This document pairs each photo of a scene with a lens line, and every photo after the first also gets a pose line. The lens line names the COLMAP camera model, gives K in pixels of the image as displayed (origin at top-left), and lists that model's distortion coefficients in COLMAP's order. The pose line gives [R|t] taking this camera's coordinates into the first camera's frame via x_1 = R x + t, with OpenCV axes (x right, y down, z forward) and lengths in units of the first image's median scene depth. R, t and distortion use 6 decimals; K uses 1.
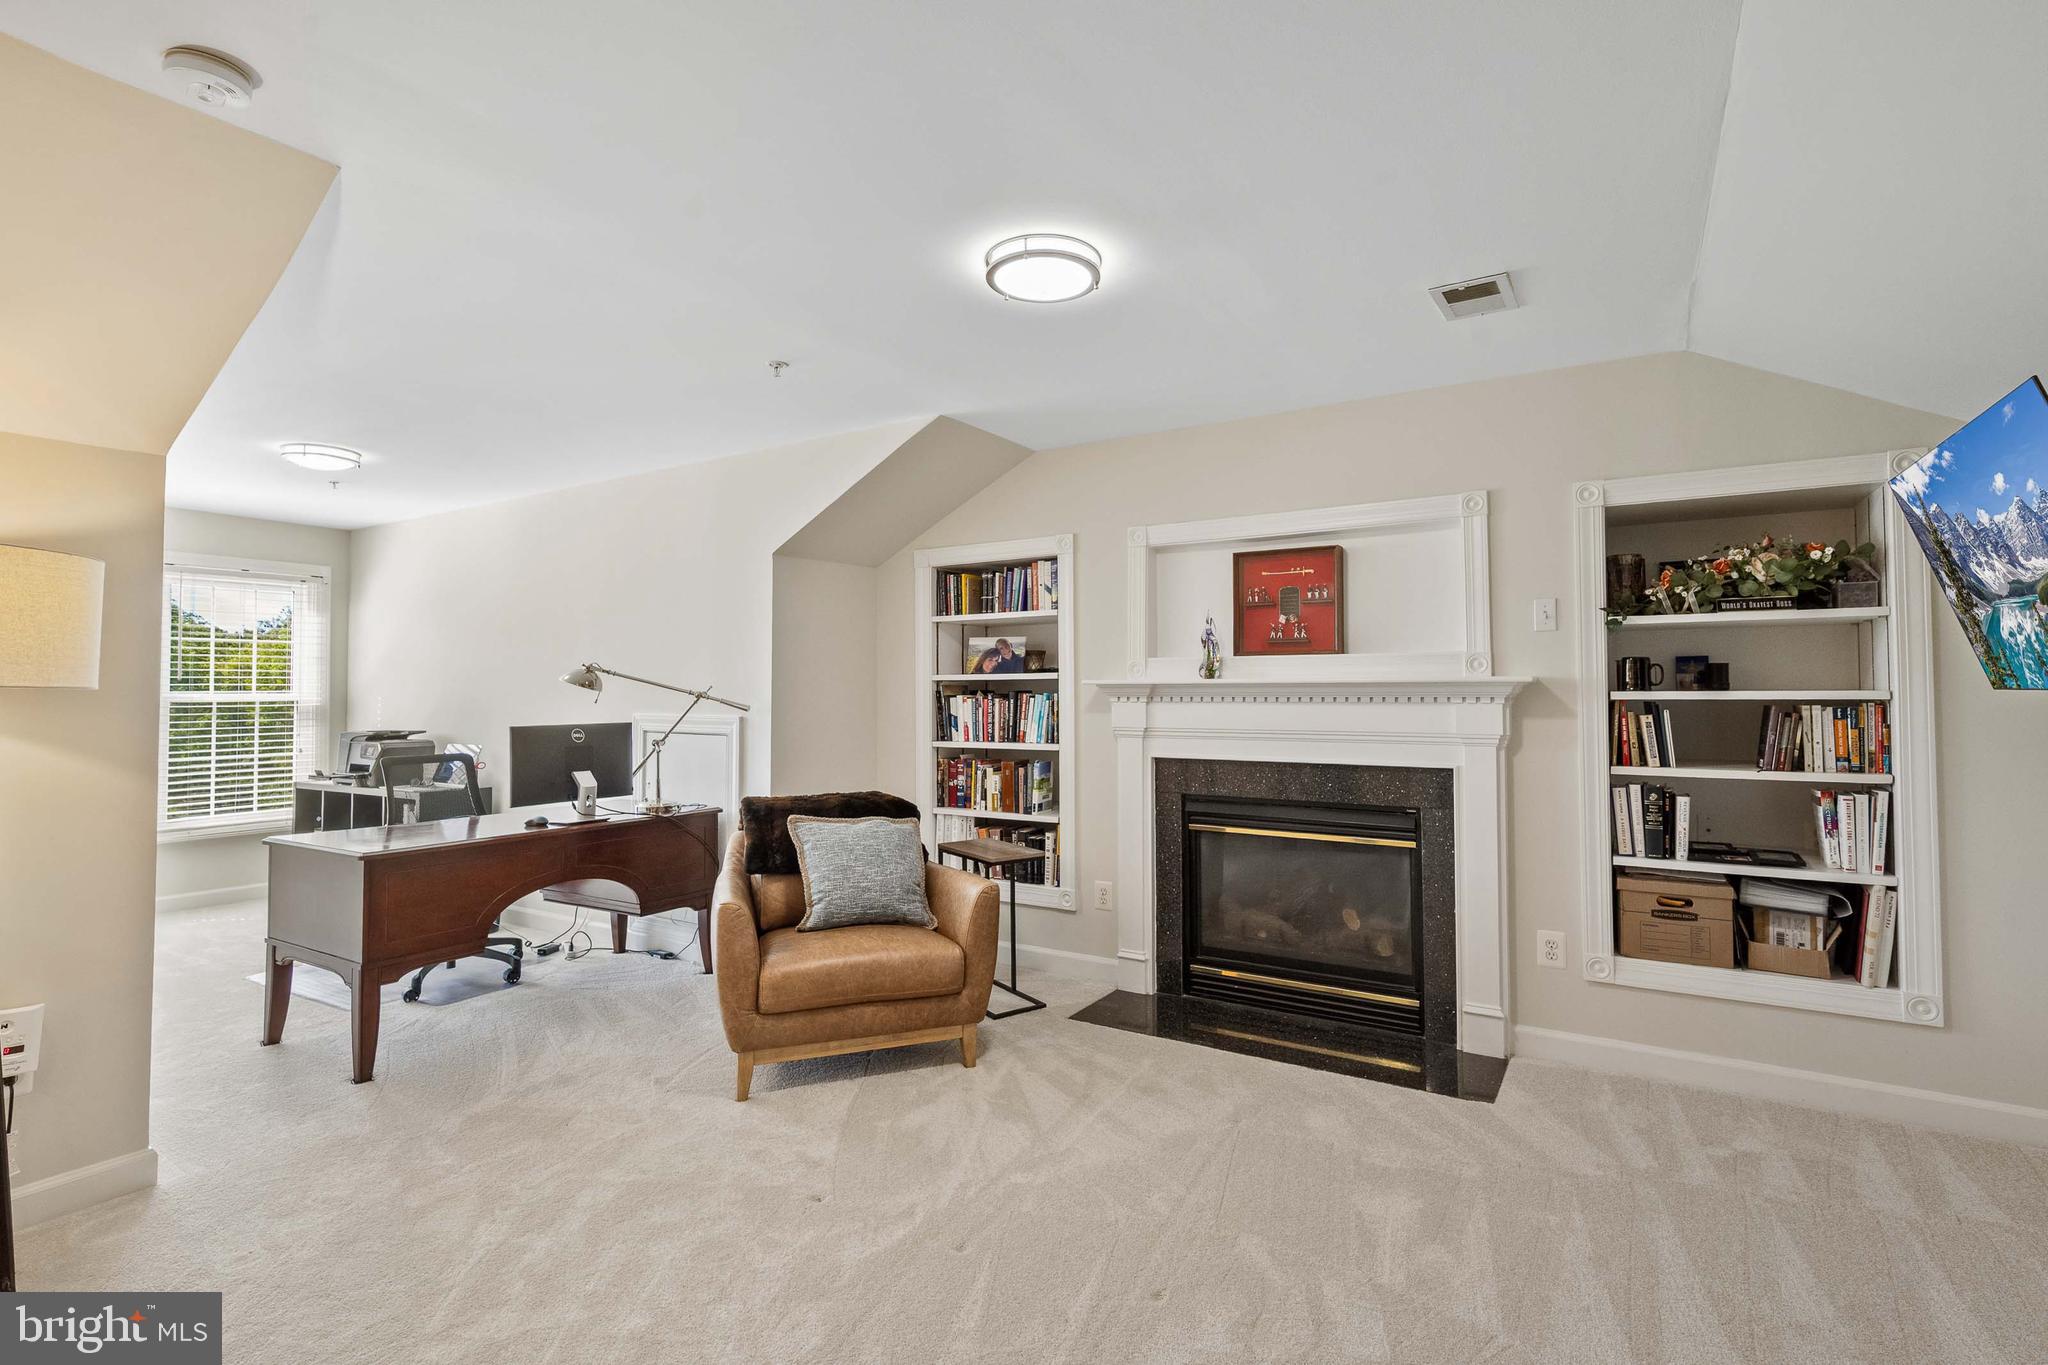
lens RADIAL K [[965.2, 0, 1065.0], [0, 965.2, 723.9], [0, 0, 1]] dist [-0.027098, -0.000538]
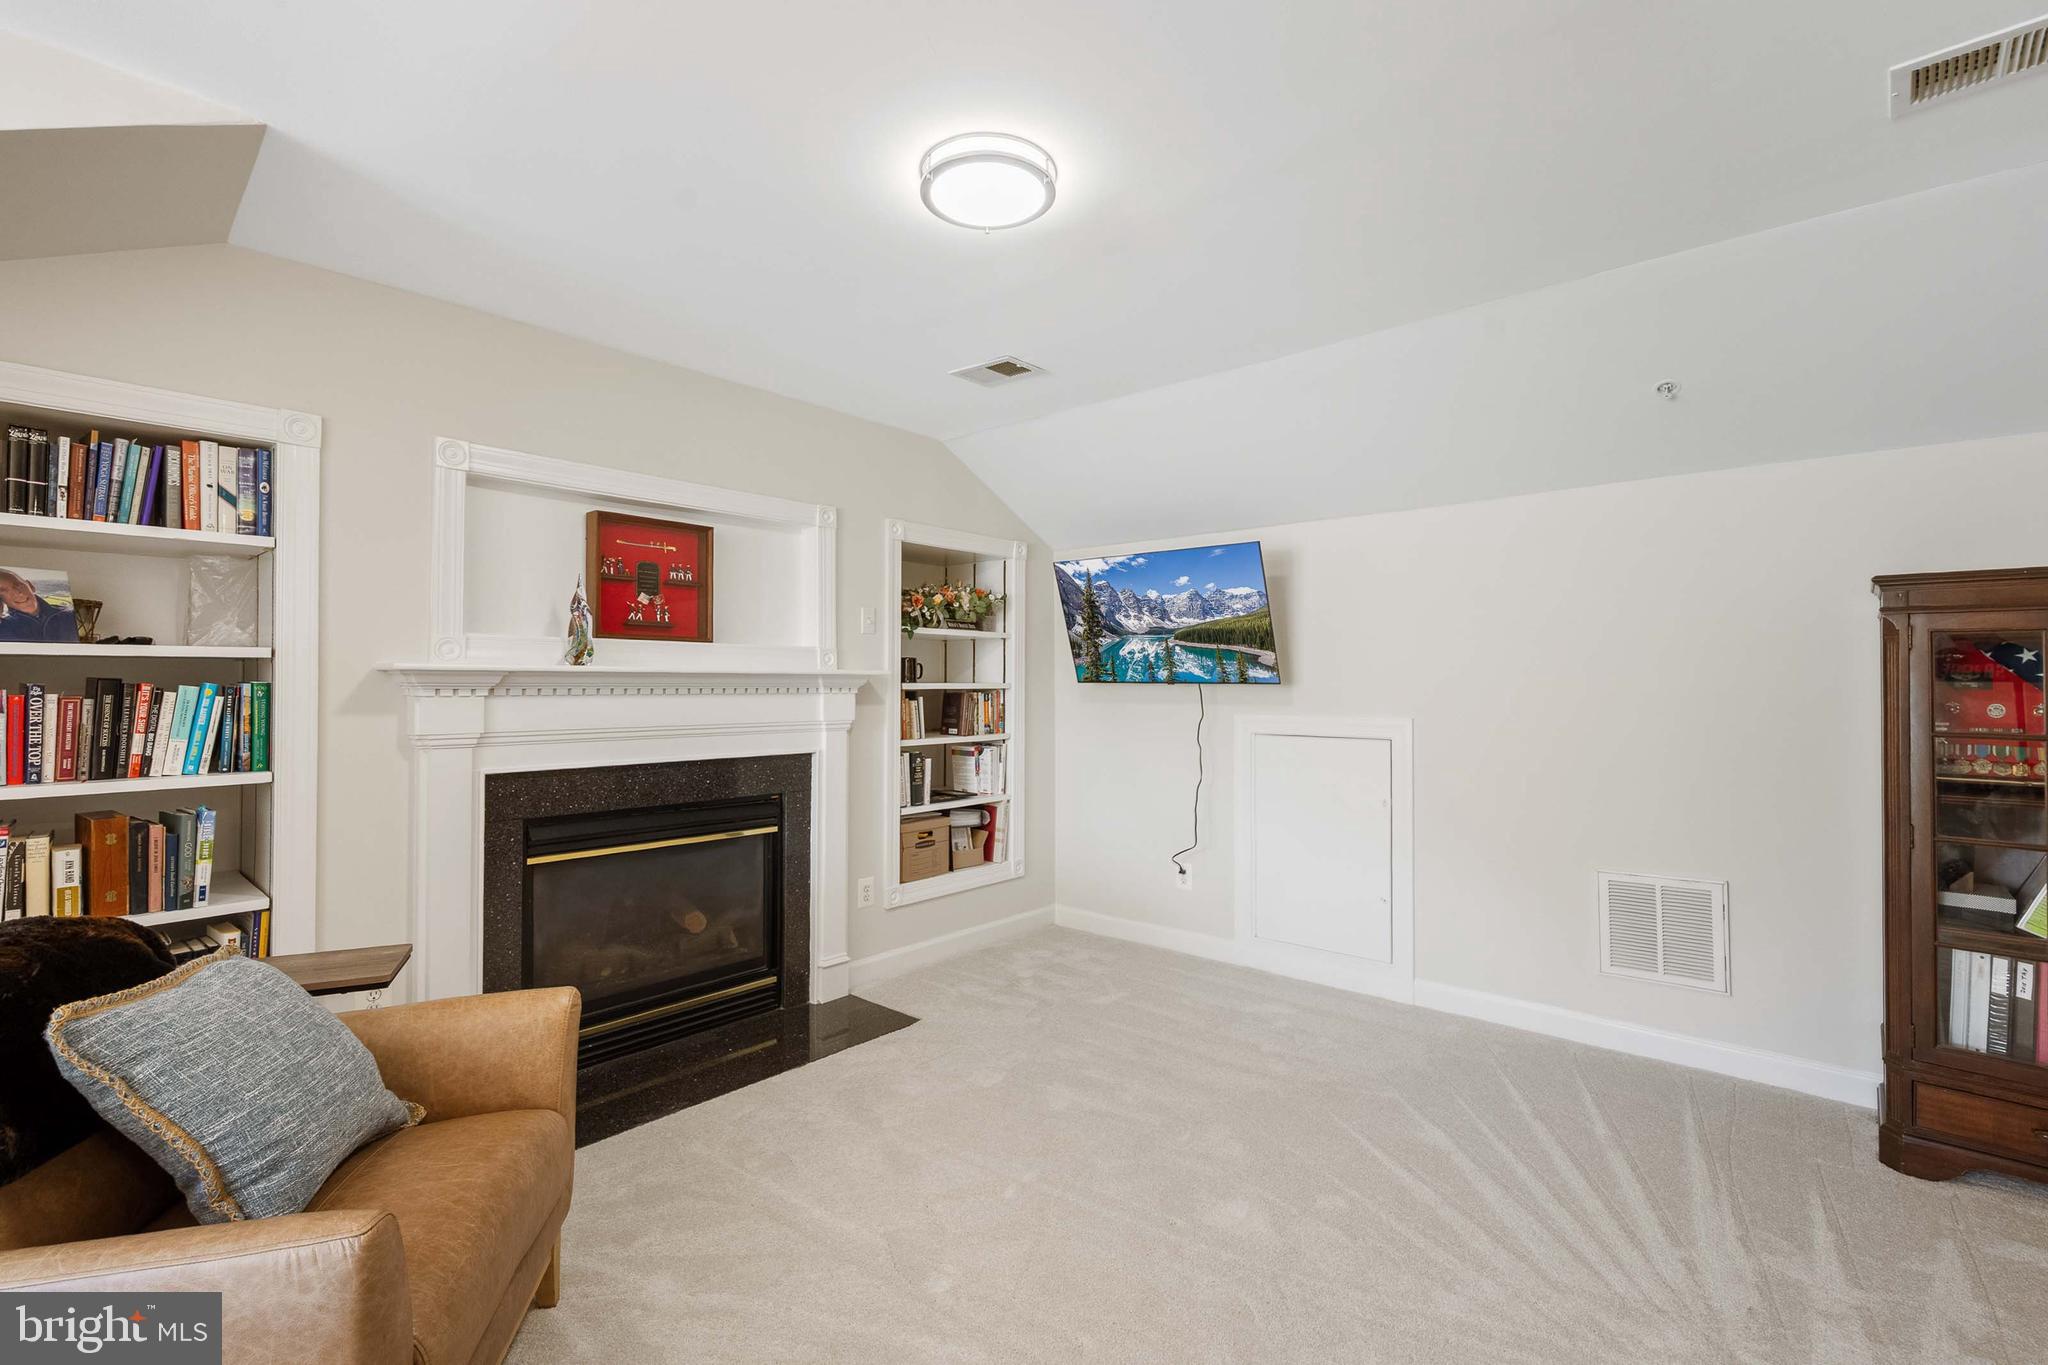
lens RADIAL K [[873.9, 0, 1019.0], [0, 873.9, 715.4], [0, 0, 1]] dist [-0.000101, 0.000078]
pose [[0.187082, -0.029057, 0.981915, -0.495306], [0.036085, 0.999091, 0.022690, -0.009433], [-0.981681, 0.031187, 0.187960, 0.528665]]
